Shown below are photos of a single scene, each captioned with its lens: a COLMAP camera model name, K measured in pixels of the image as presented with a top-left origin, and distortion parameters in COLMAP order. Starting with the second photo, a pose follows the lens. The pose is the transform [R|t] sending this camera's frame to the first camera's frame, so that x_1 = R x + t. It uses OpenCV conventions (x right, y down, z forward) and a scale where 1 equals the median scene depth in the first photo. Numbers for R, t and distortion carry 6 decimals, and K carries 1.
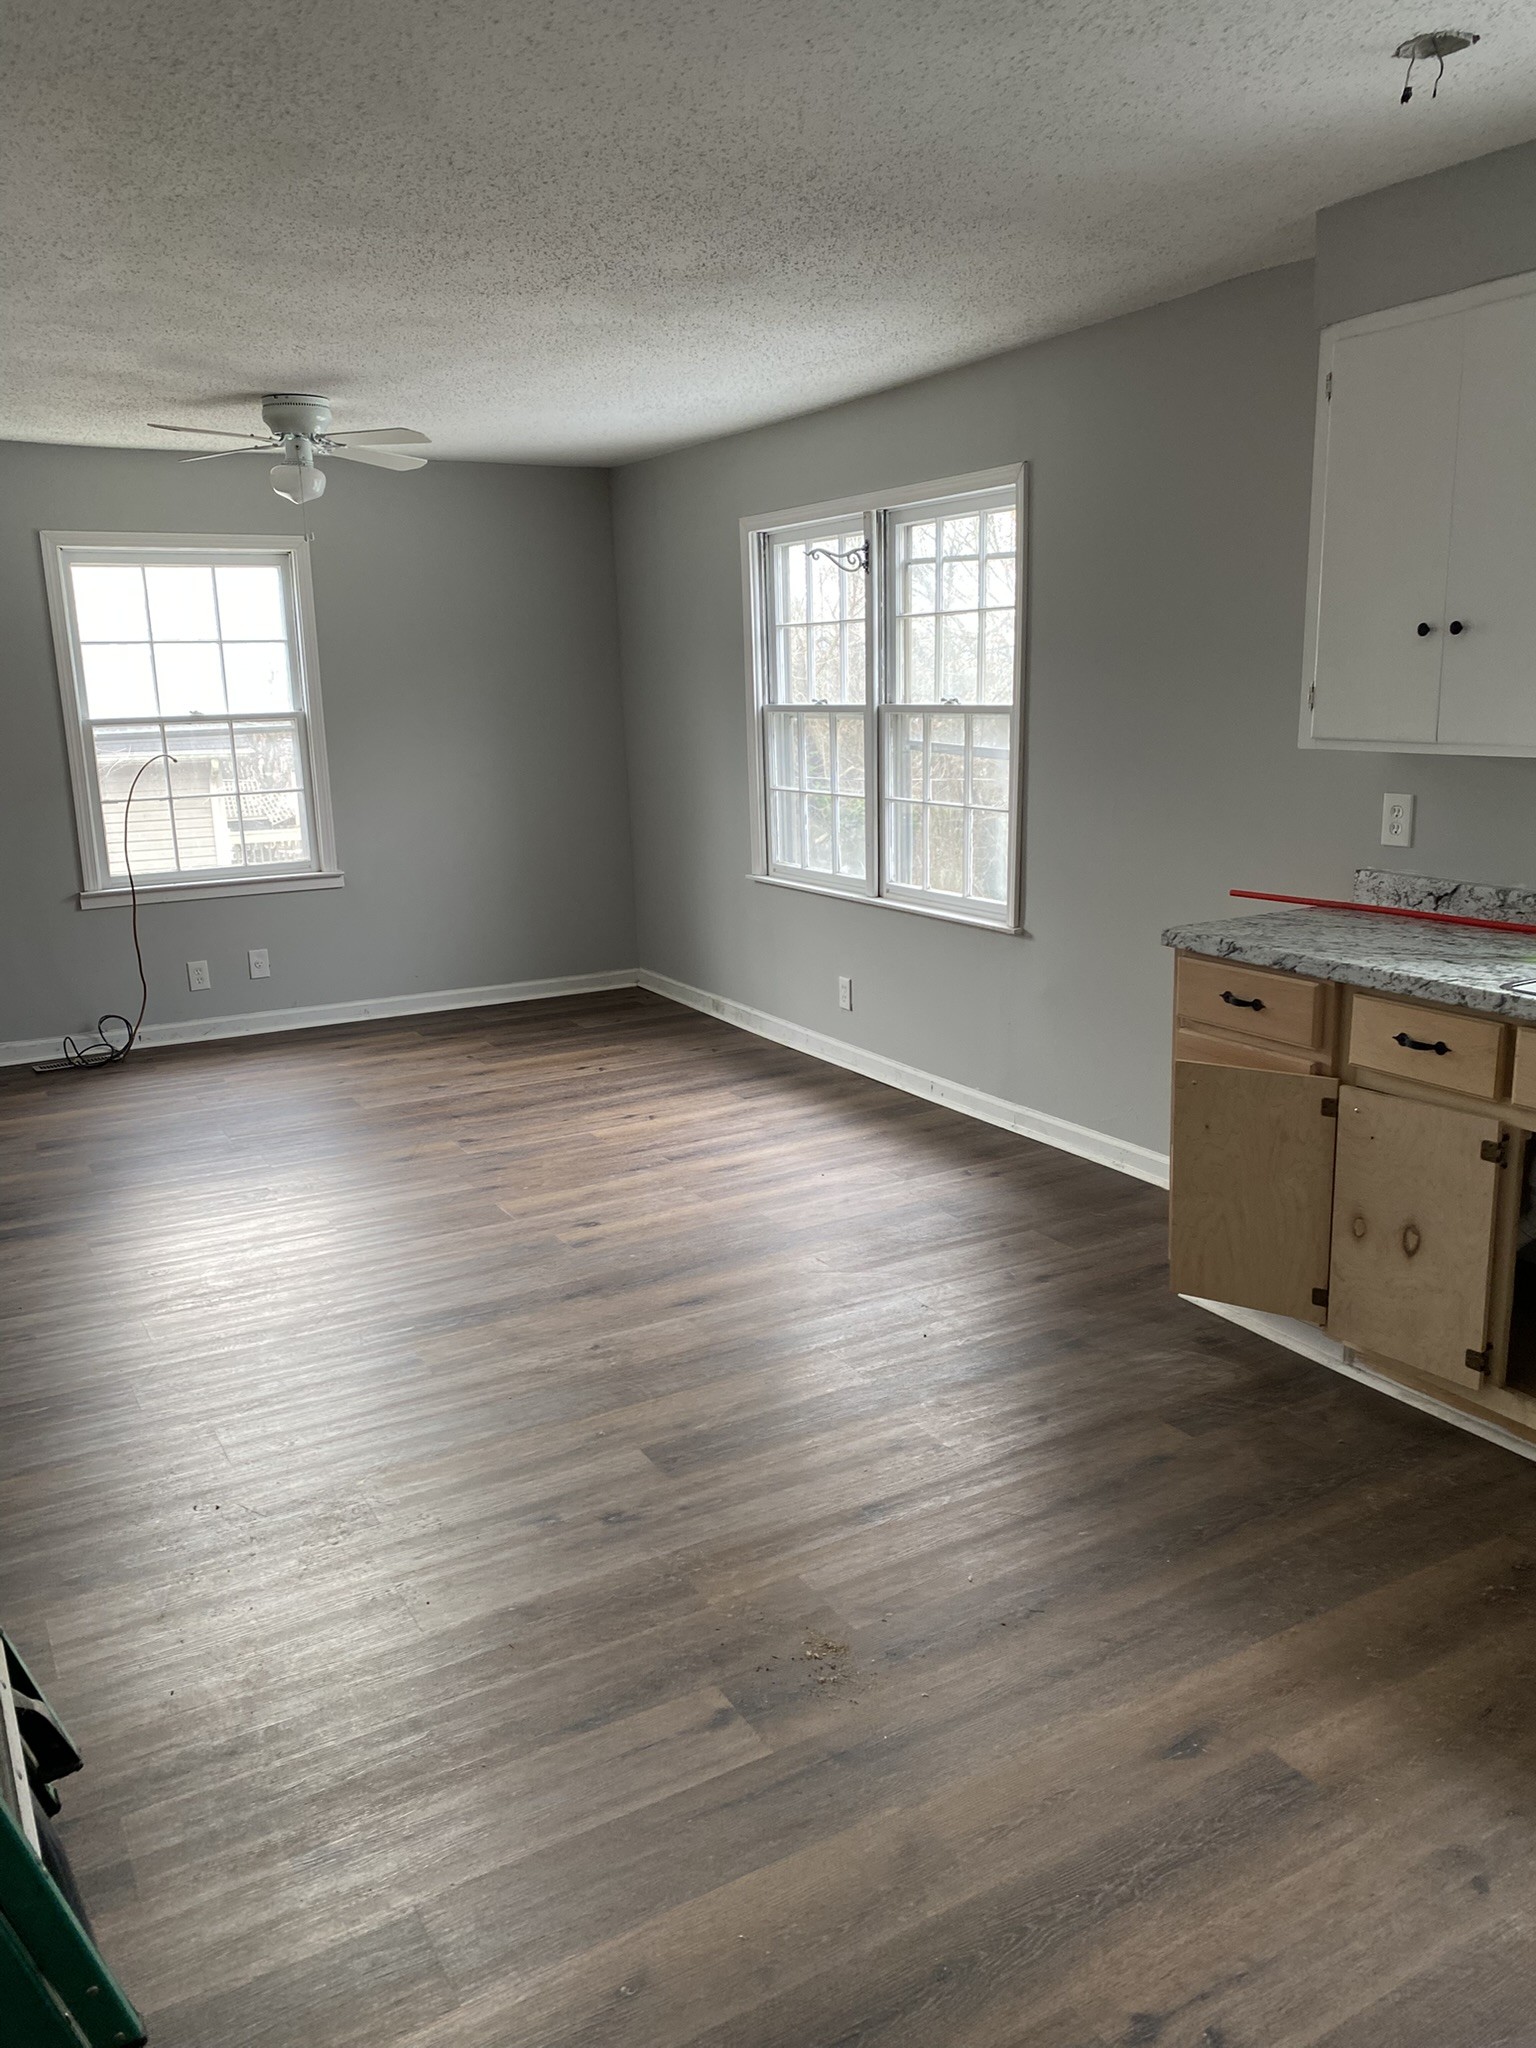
lens RADIAL K [[1558.2, 0, 772.3], [0, 1558.2, 1041.0], [0, 0, 1]] dist [0.046977, -0.045612]
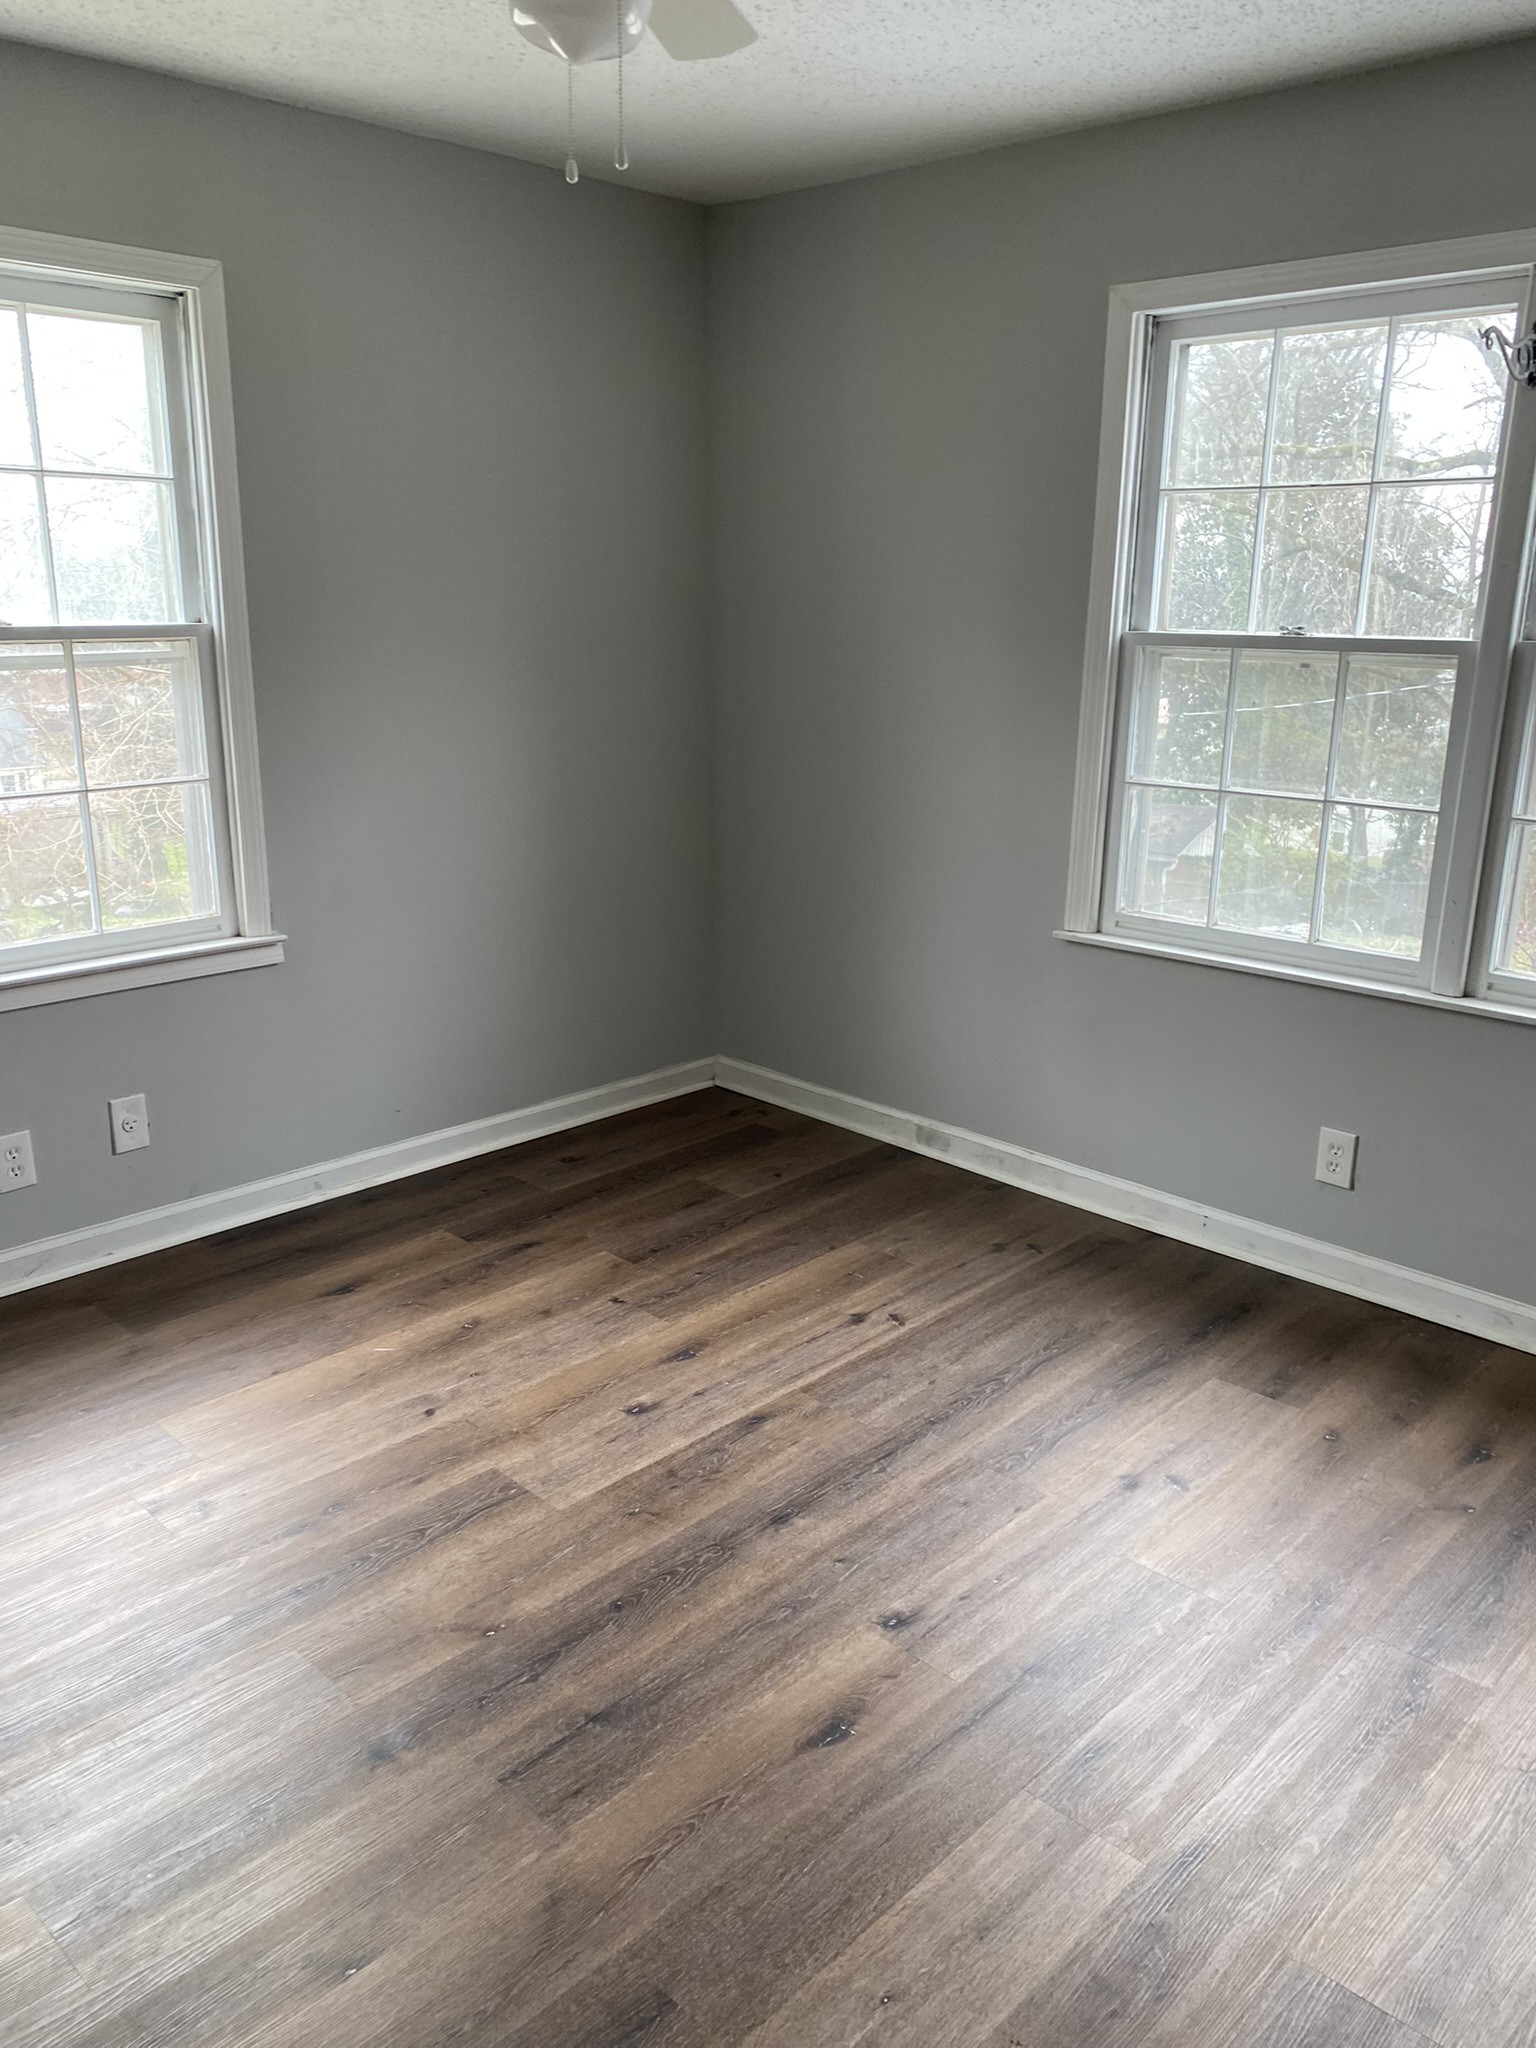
lens RADIAL K [[1558.2, 0, 746.7], [0, 1558.2, 1016.9], [0, 0, 1]] dist [0.046977, -0.045612]
pose [[0.961313, -0.041470, 0.272318, -0.308403], [0.031754, 0.998695, 0.039989, -0.110670], [-0.273621, -0.029794, 0.961376, 0.520537]]
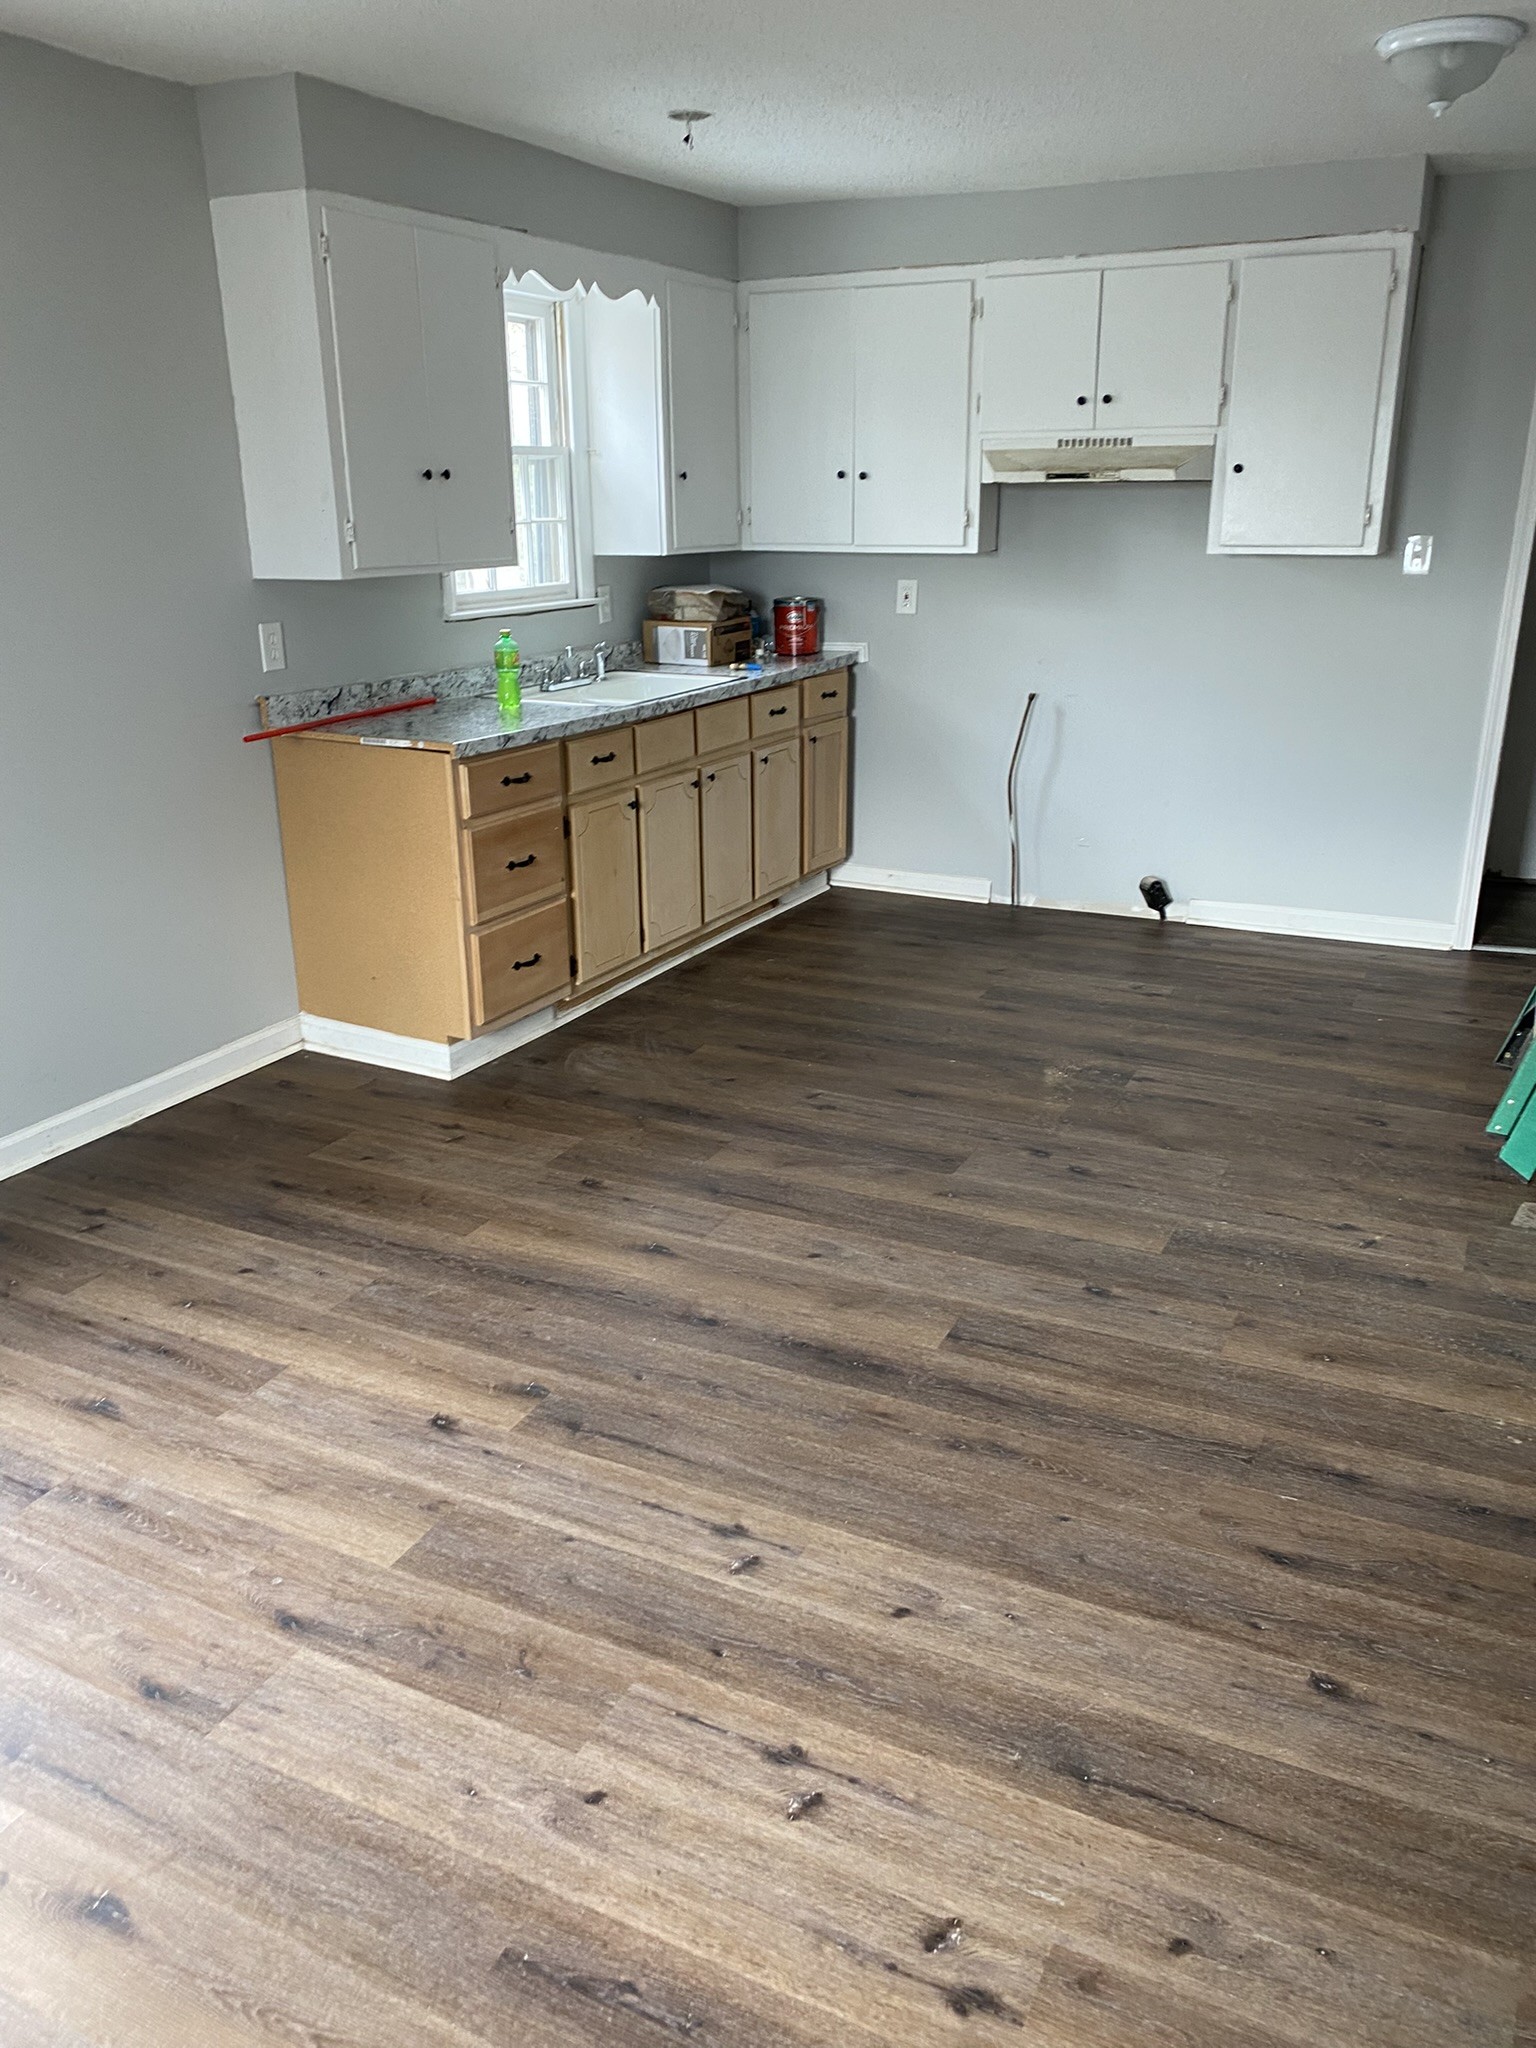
lens RADIAL K [[1558.2, 0, 752.2], [0, 1558.2, 1012.4], [0, 0, 1]] dist [0.046977, -0.045612]
pose [[-0.549219, -0.237747, 0.801146, -0.464530], [0.210023, 0.888639, 0.407691, -0.181483], [-0.808857, 0.392170, -0.438125, 0.813604]]
